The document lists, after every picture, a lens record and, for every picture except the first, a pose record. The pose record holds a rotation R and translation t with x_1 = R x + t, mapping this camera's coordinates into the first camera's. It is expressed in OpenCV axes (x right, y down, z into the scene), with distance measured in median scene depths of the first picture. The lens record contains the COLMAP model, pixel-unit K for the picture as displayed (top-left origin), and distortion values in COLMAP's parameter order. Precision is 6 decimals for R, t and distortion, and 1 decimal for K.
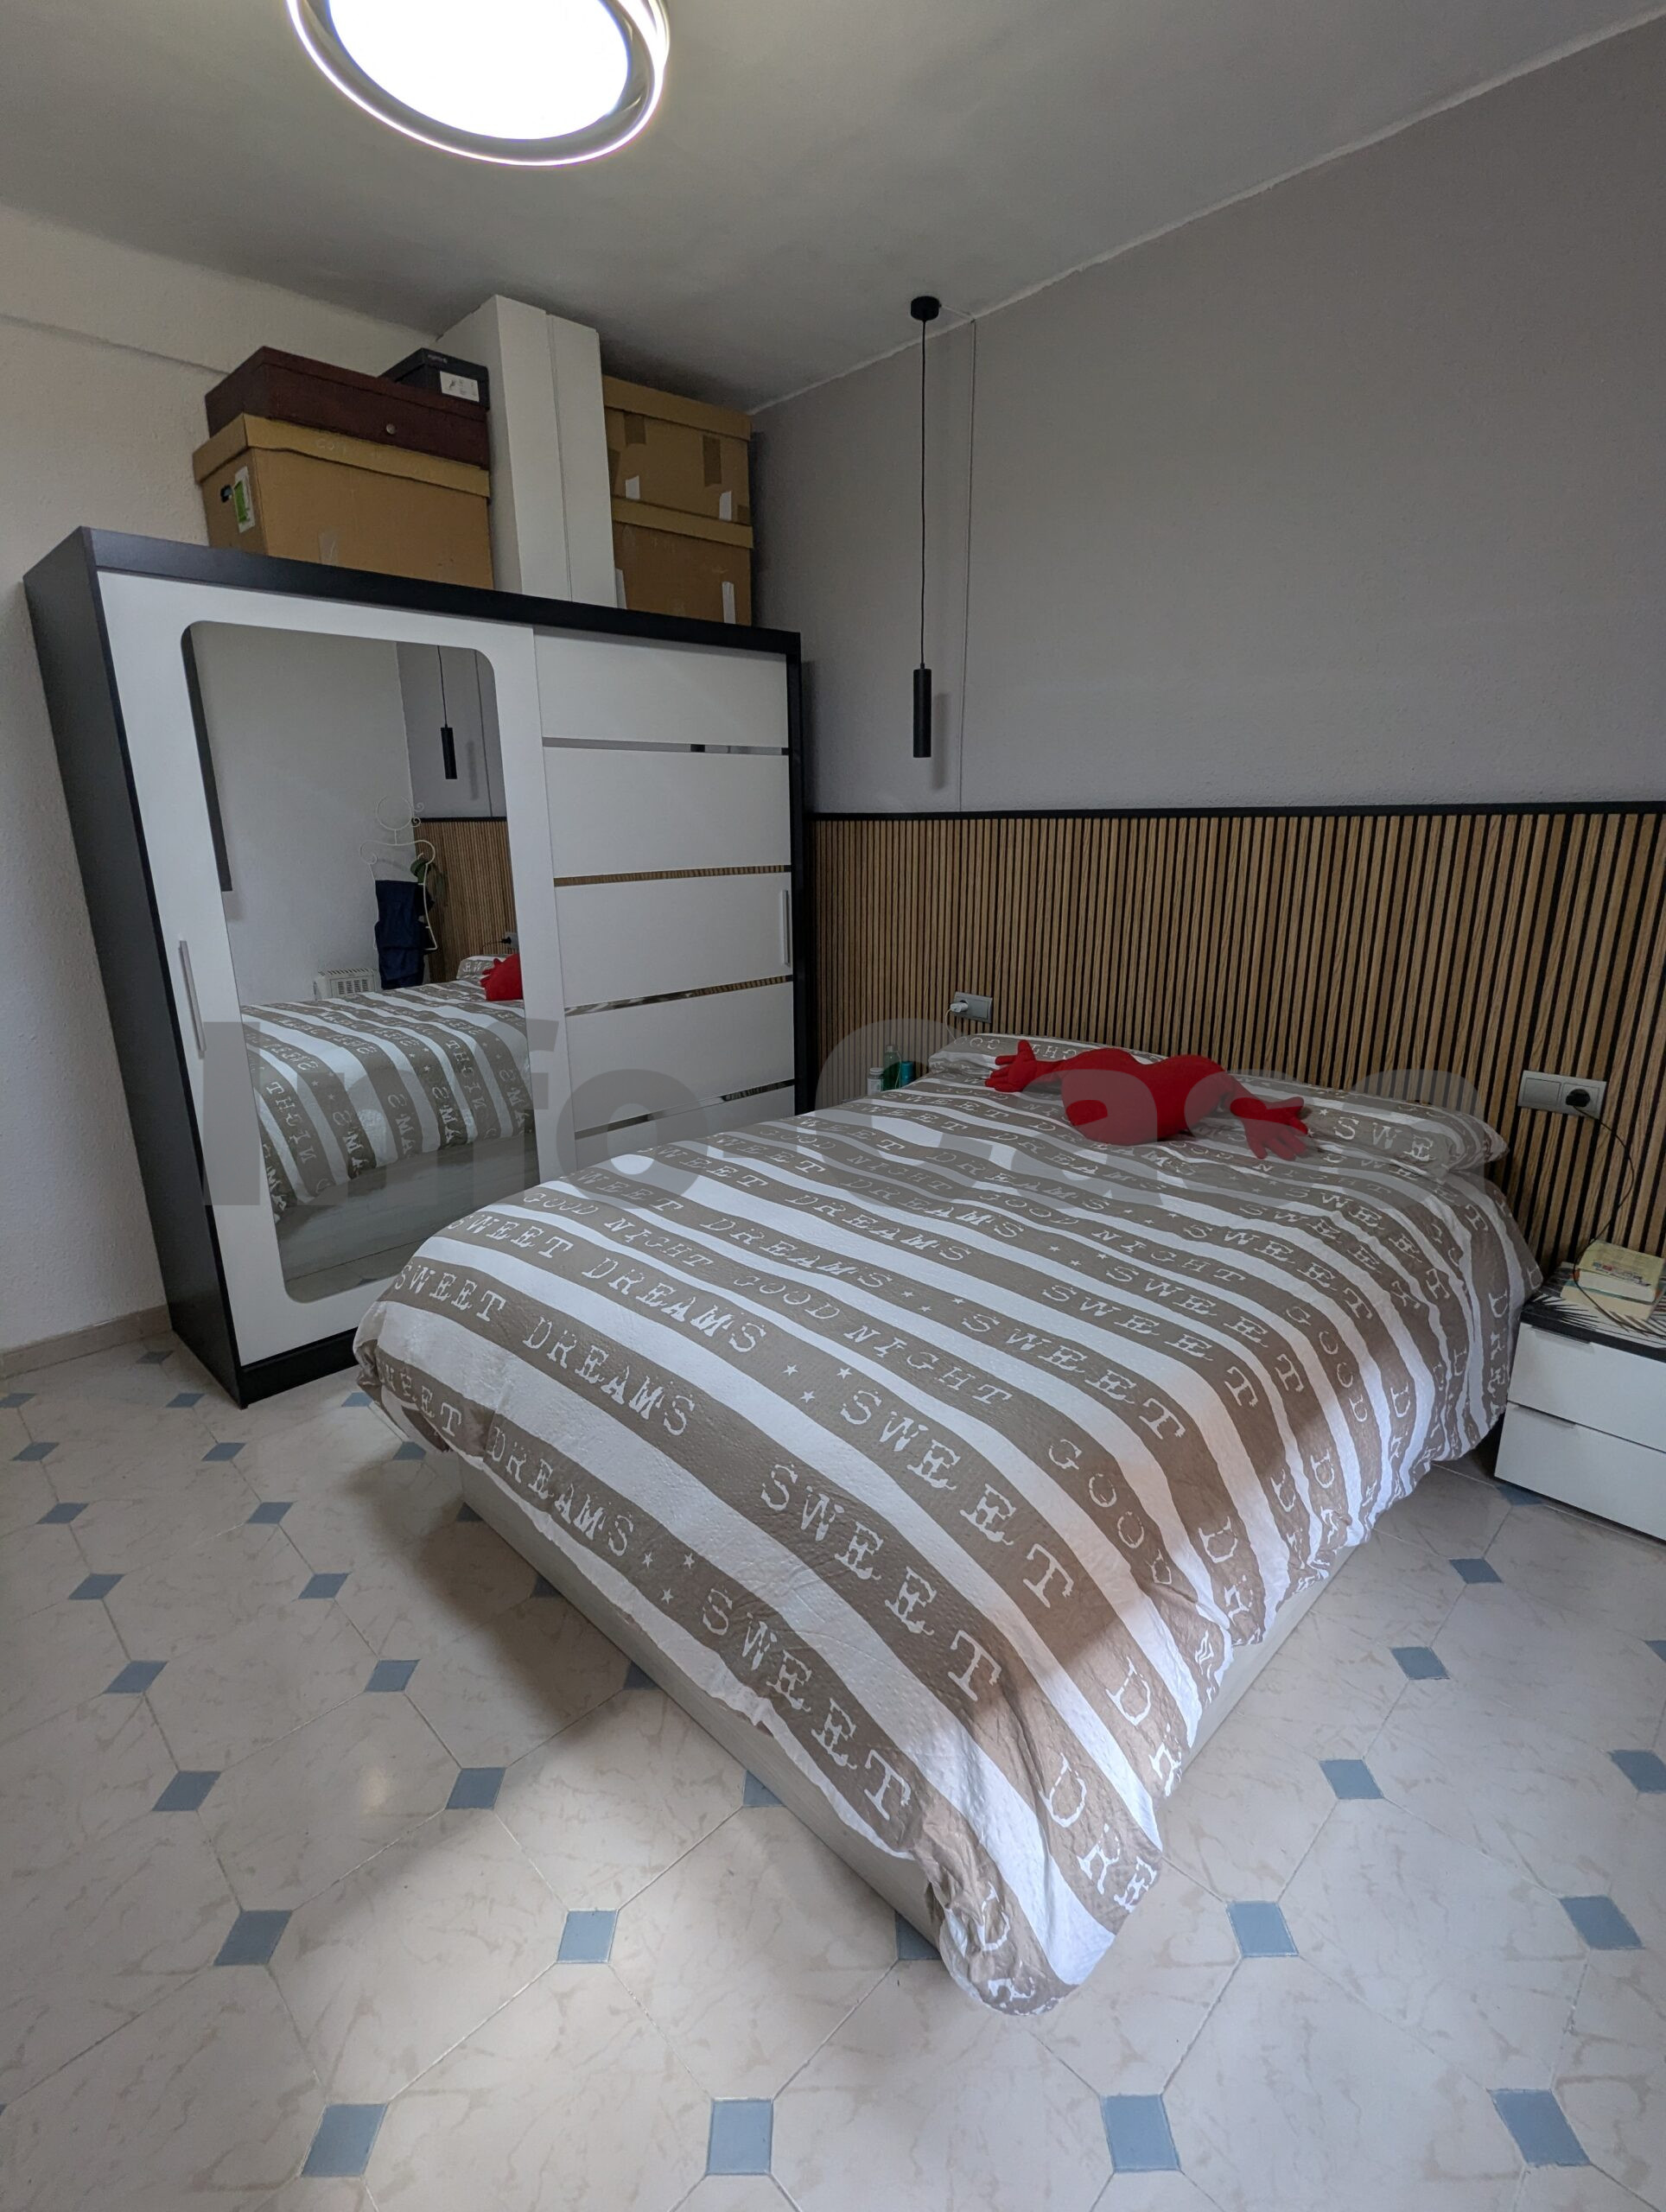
lens RADIAL K [[1052.3, 0, 835.2], [0, 1052.3, 1108.6], [0, 0, 1]] dist [-0.004149, 0.001982]
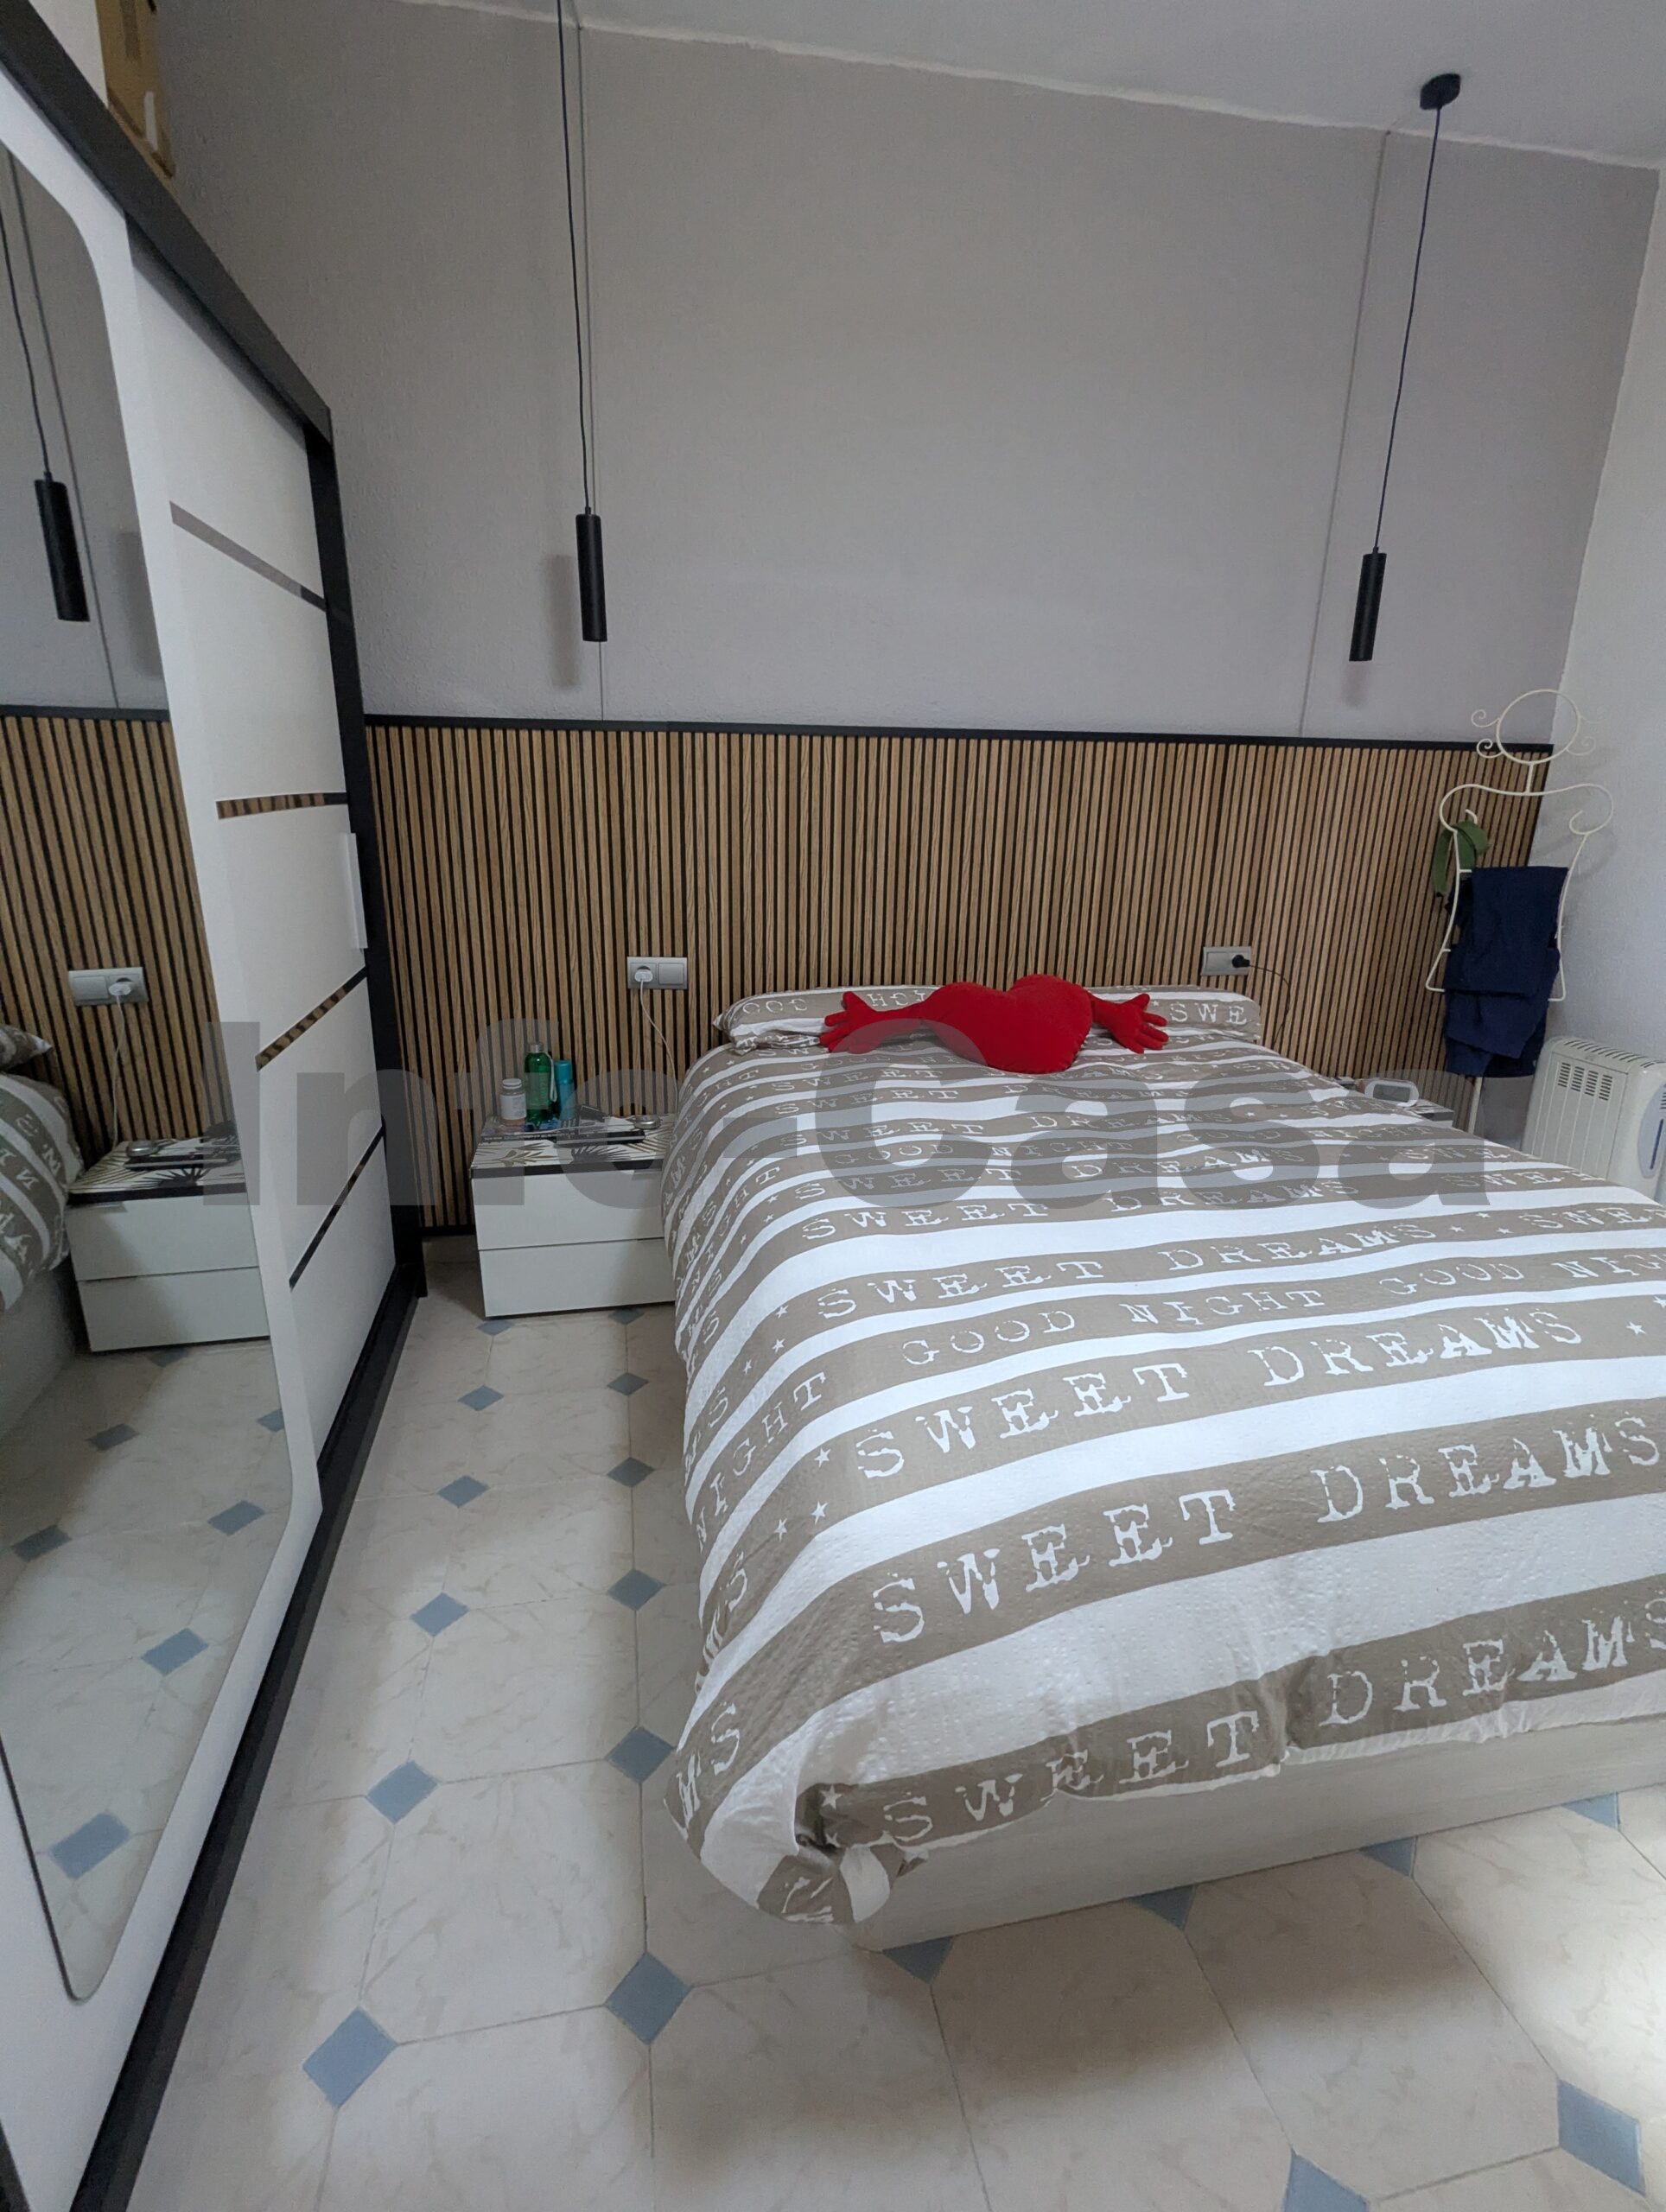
lens RADIAL K [[1052.3, 0, 832.7], [0, 1052.3, 1109.4], [0, 0, 1]] dist [-0.004149, 0.001982]
pose [[0.543048, -0.232696, 0.806816, -0.666201], [0.206204, 0.968370, 0.140499, -0.117255], [-0.813990, 0.090071, 0.573854, 0.641608]]
